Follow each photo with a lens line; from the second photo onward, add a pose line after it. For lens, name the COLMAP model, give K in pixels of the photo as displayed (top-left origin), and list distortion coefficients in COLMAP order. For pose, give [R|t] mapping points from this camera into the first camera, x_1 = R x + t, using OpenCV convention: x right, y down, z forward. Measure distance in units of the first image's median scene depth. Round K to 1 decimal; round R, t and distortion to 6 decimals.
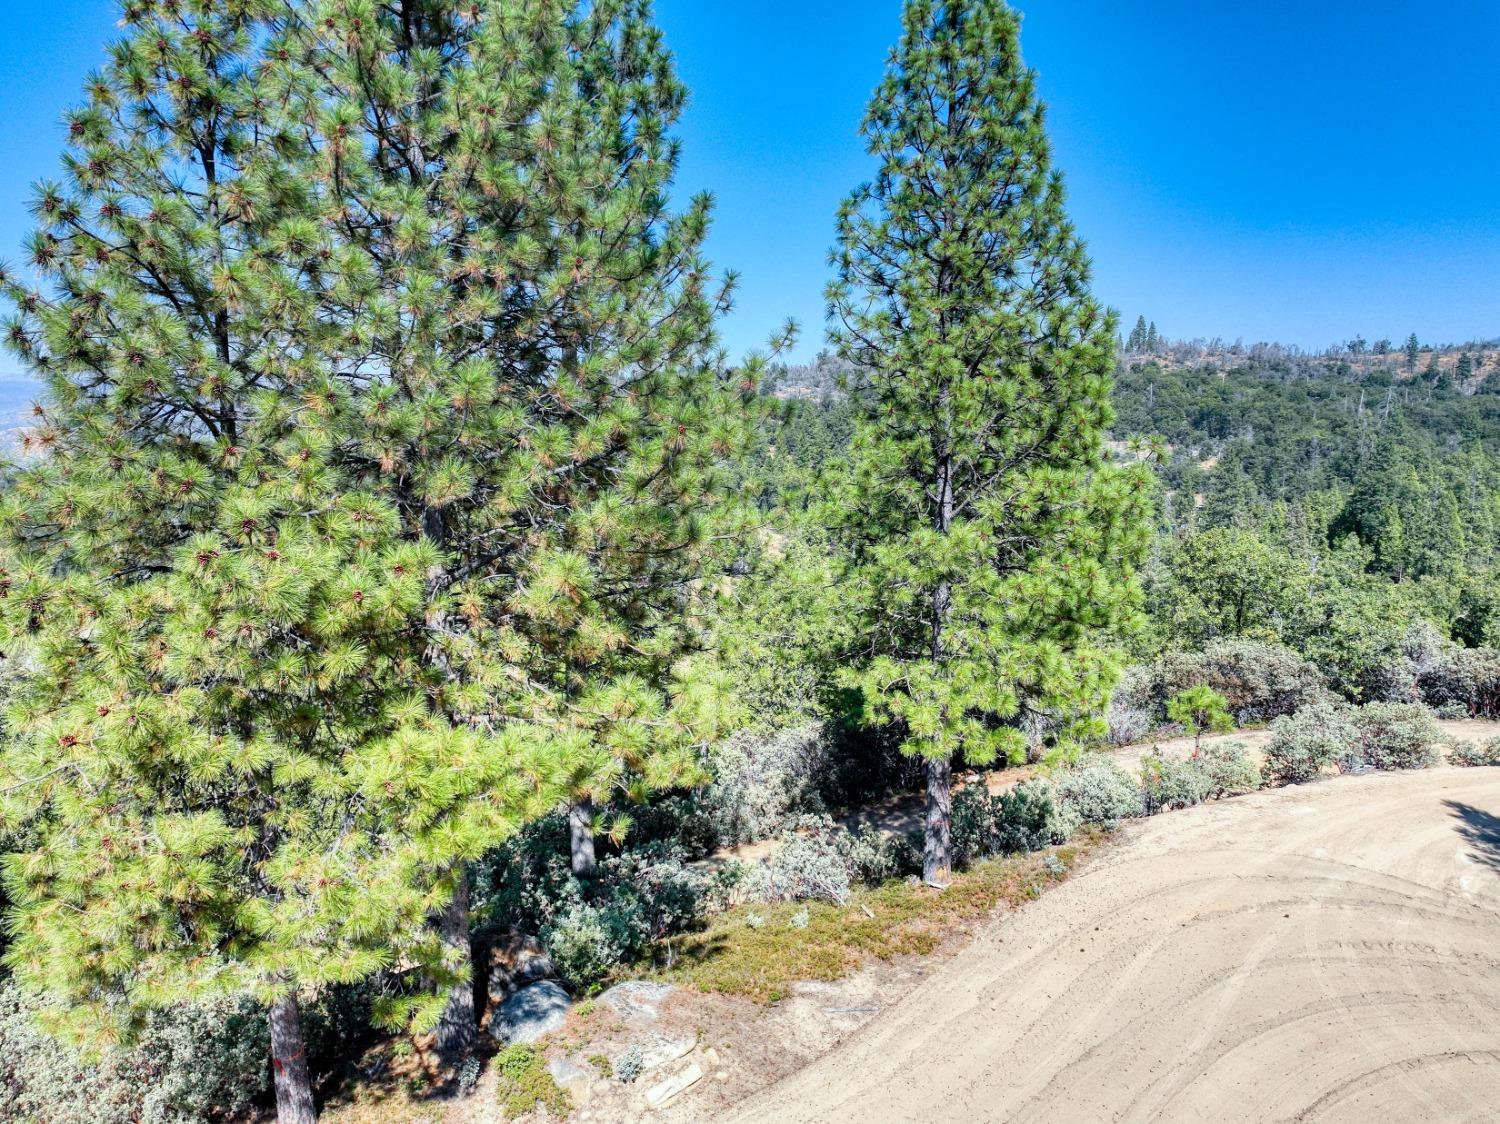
lens RADIAL K [[1050.1, 0, 752.4], [0, 1050.1, 554.6], [0, 0, 1]] dist [-0.009588, 0.022548]
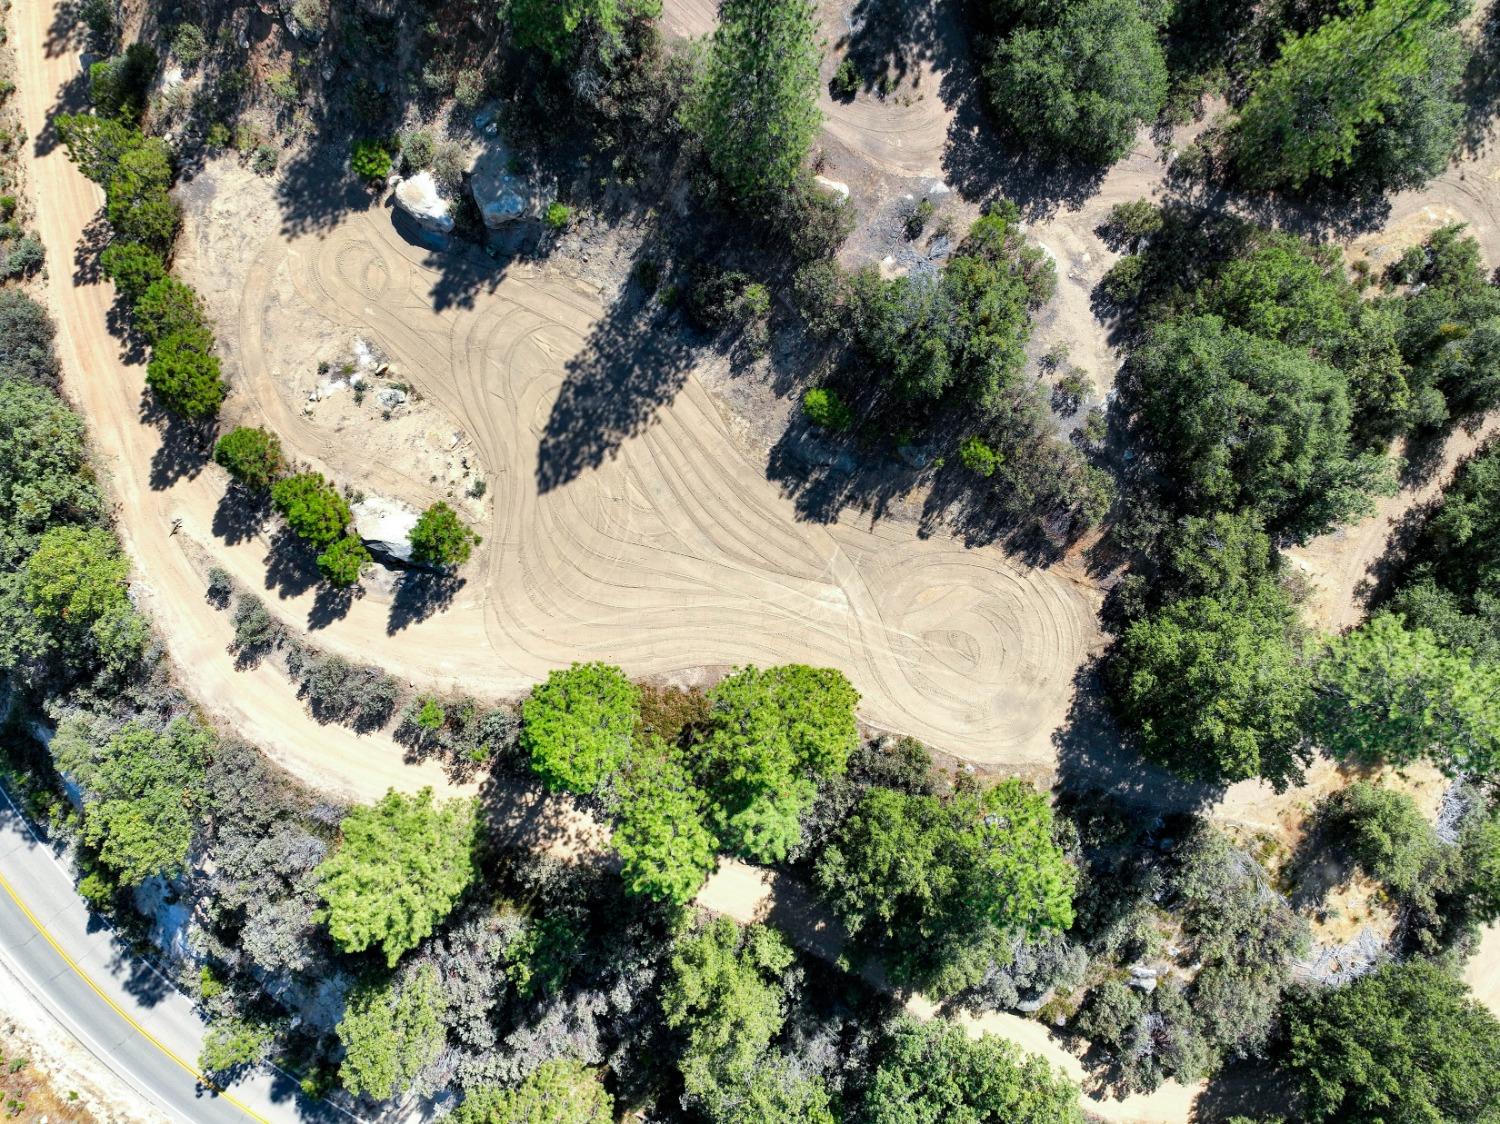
lens RADIAL K [[1050.1, 0, 754.5], [0, 1050.1, 563.2], [0, 0, 1]] dist [-0.009588, 0.022548]
pose [[-0.764544, -0.644453, 0.012333, 0.073975], [0.083794, -0.080401, 0.993234, -2.379099], [-0.639101, 0.760405, 0.115471, 0.015307]]
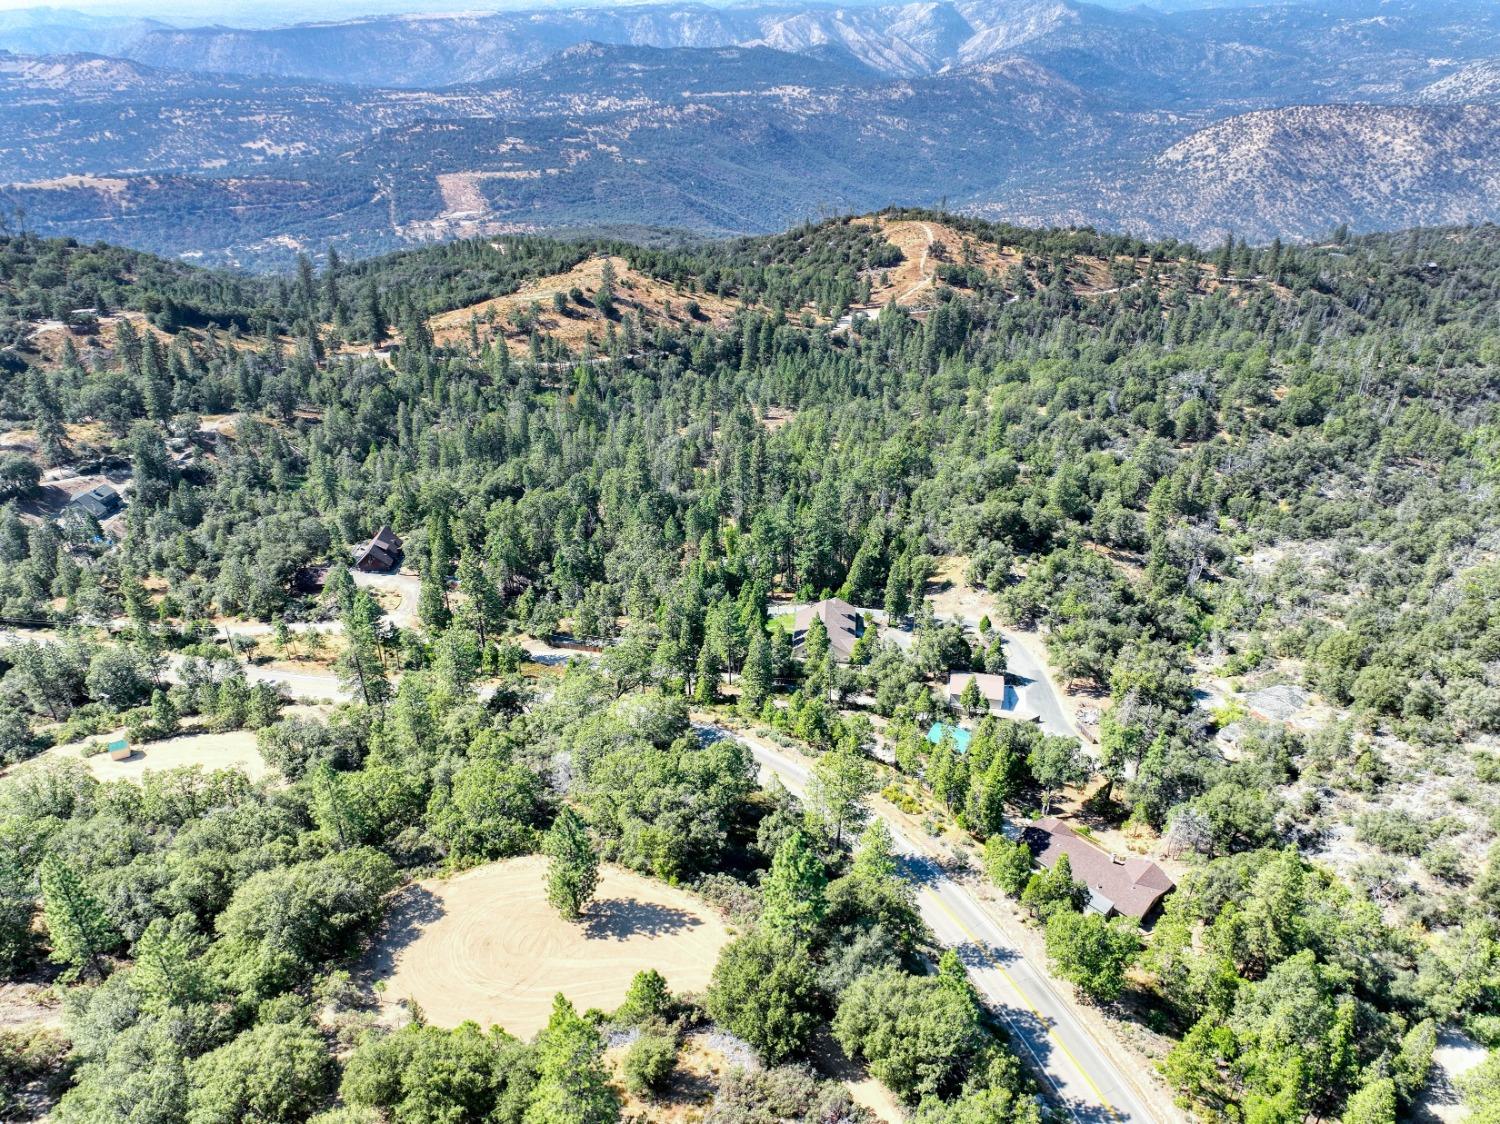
lens RADIAL K [[1050.1, 0, 751.8], [0, 1050.1, 563.9], [0, 0, 1]] dist [-0.009588, 0.022548]
pose [[-0.161434, 0.505097, -0.847830, 1.033033], [-0.124501, 0.841811, 0.525217, -3.761637], [0.978999, 0.190344, -0.073012, 0.161952]]
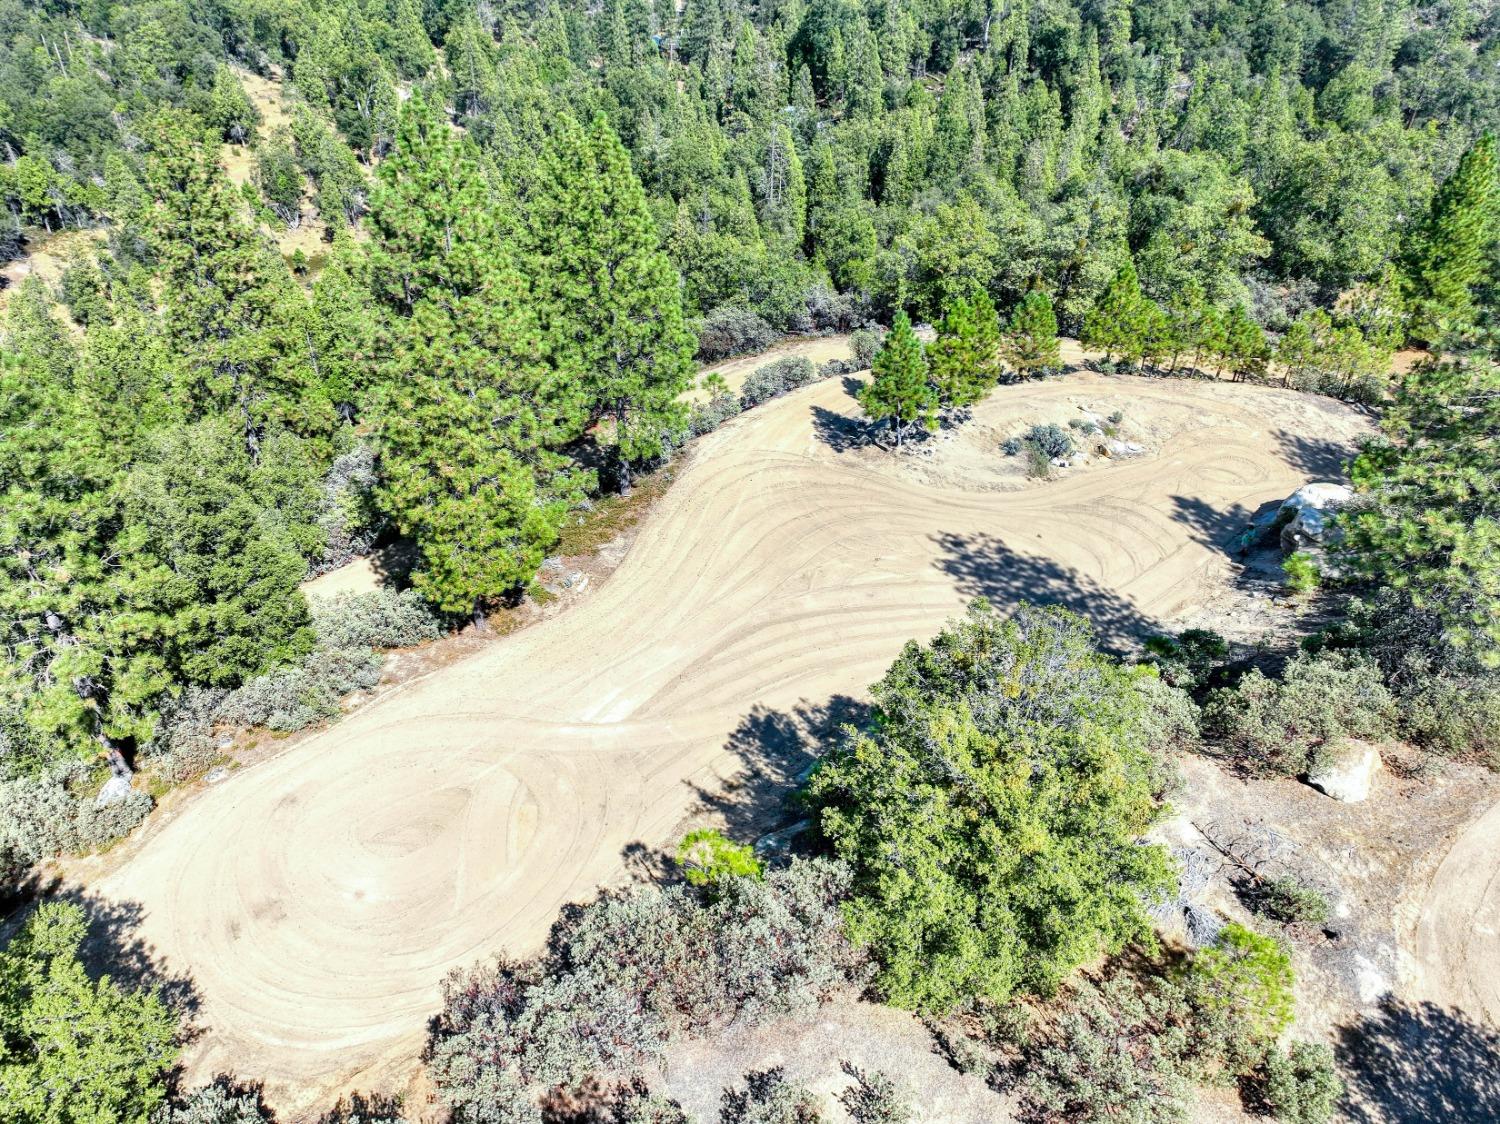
lens RADIAL K [[1050.1, 0, 749.2], [0, 1050.1, 567.5], [0, 0, 1]] dist [-0.009588, 0.022548]
pose [[0.893898, -0.247120, 0.374003, -0.474094], [0.047392, 0.881746, 0.469337, -0.606479], [-0.445759, -0.401814, 0.799903, -1.052577]]
